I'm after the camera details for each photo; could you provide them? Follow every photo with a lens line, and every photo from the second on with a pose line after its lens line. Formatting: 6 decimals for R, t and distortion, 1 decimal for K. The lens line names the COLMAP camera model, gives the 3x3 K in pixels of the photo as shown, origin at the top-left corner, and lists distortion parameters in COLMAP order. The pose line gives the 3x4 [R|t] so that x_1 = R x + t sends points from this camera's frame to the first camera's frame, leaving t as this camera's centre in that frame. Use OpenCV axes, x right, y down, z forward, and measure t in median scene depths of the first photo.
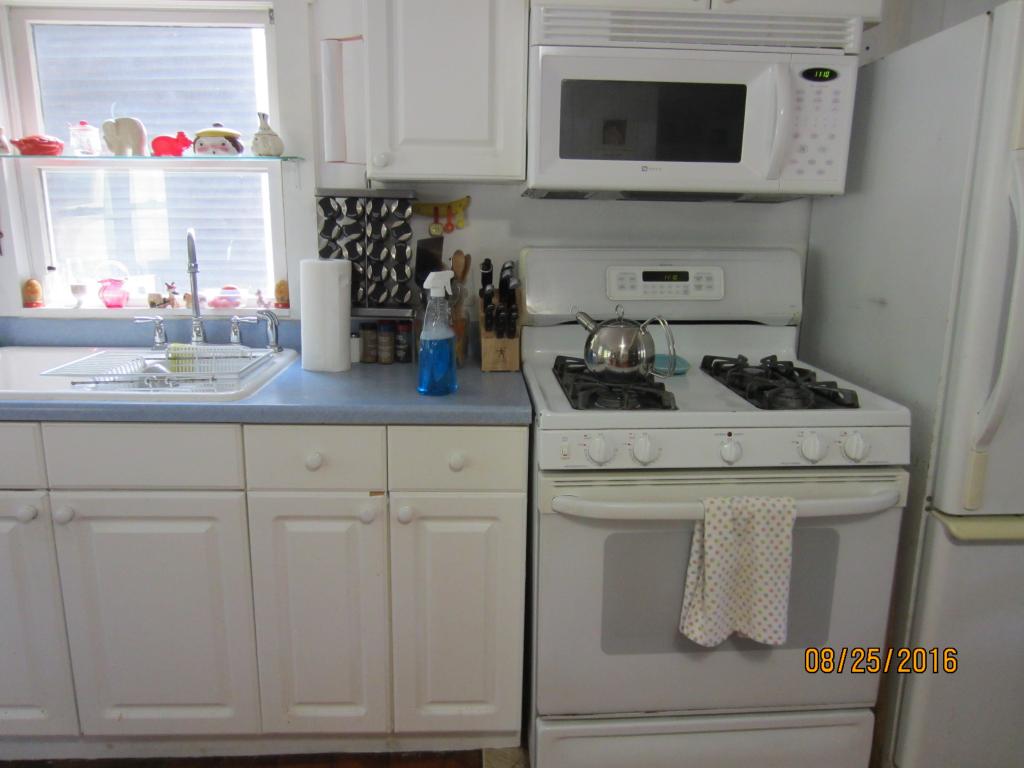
lens RADIAL K [[734.7, 0, 512.0], [0, 734.7, 384.0], [0, 0, 1]] dist [-0.026757, 0.009200]
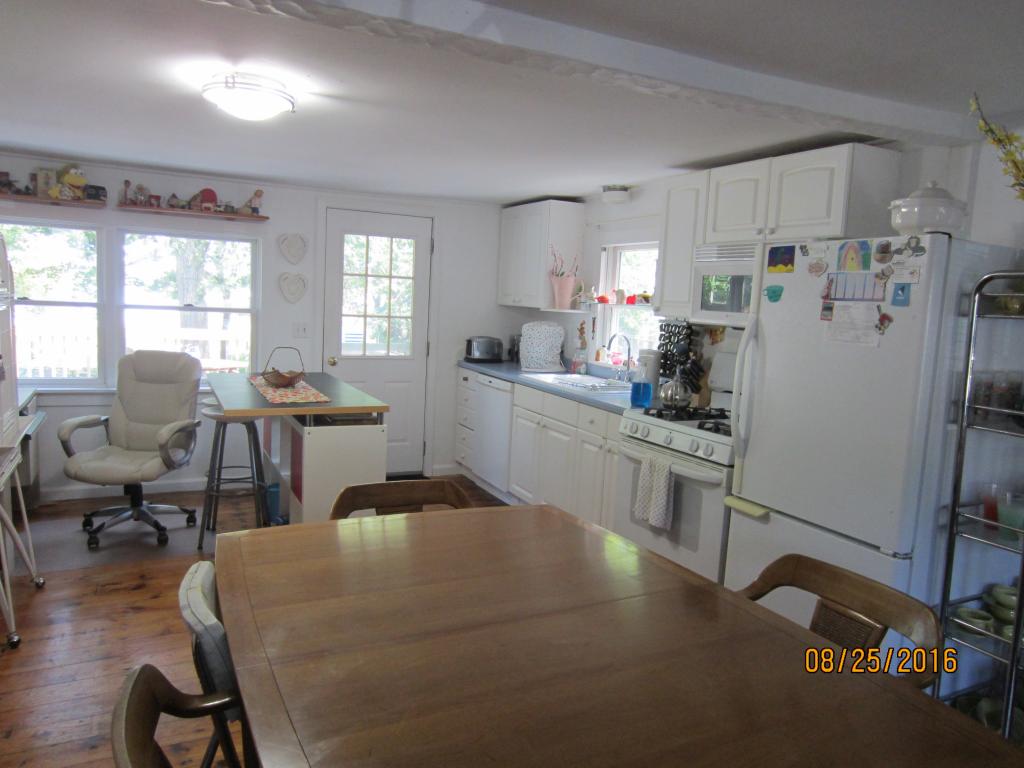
lens RADIAL K [[733.6, 0, 514.2], [0, 733.6, 383.8], [0, 0, 1]] dist [-0.023684, 0.004493]
pose [[0.401692, 0.114214, -0.908625, 1.647673], [-0.251534, 0.967792, 0.010451, 0.017068], [0.880553, 0.224352, 0.417483, -0.306227]]
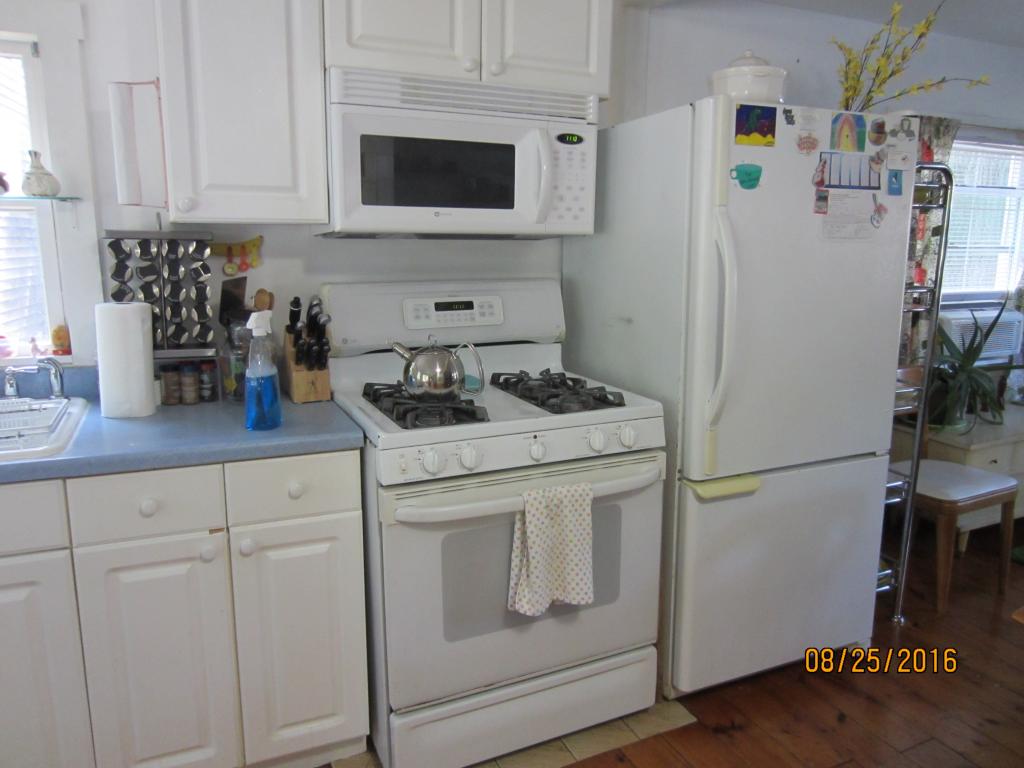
lens RADIAL K [[733.6, 0, 514.2], [0, 733.6, 383.8], [0, 0, 1]] dist [-0.023684, 0.004493]
pose [[0.928717, -0.076926, 0.362721, -0.128354], [0.087006, 0.996141, -0.011509, -0.005815], [-0.360436, 0.042247, 0.931827, -0.088637]]
